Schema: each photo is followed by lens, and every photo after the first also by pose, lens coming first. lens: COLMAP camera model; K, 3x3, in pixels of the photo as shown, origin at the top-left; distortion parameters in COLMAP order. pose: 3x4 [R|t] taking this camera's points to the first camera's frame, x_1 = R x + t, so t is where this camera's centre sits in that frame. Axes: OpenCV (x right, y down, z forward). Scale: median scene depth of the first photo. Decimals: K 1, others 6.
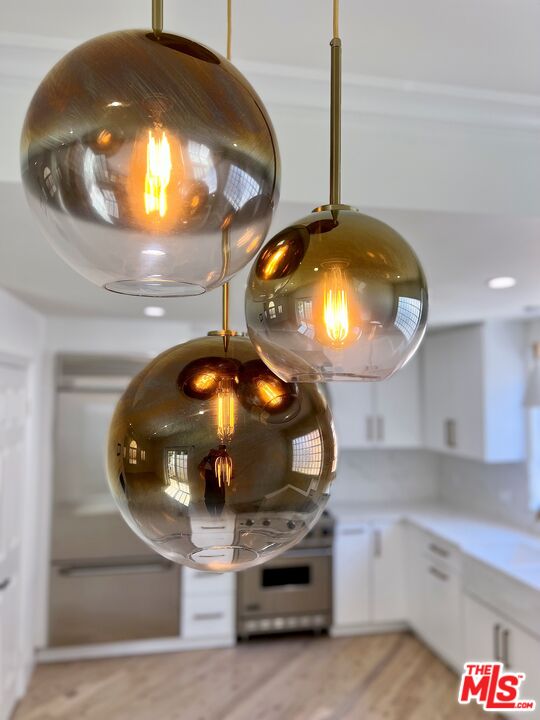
lens RADIAL K [[547.1, 0, 270.0], [0, 547.1, 360.0], [0, 0, 1]] dist [-0.003531, -0.000153]
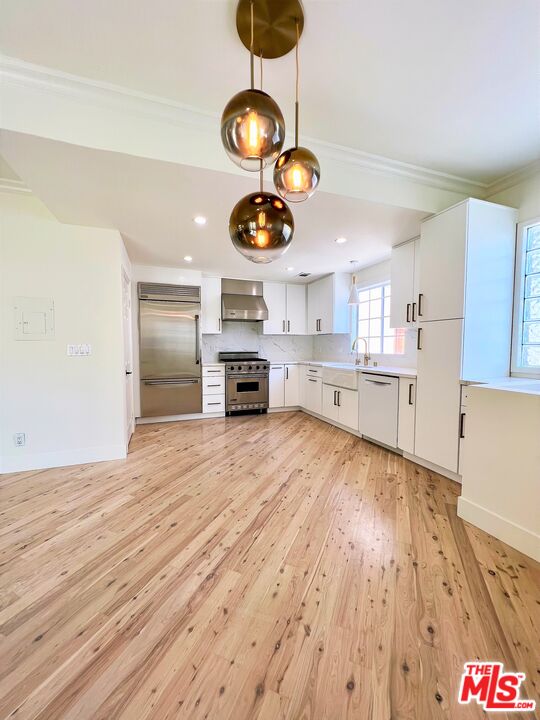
lens RADIAL K [[290.0, 0, 268.4], [0, 290.0, 361.6], [0, 0, 1]] dist [-0.002277, 0.000313]
pose [[0.989060, -0.013041, 0.146935, -0.063402], [-0.003782, 0.993516, 0.113633, 0.158191], [-0.147464, -0.112945, 0.982597, -0.190498]]
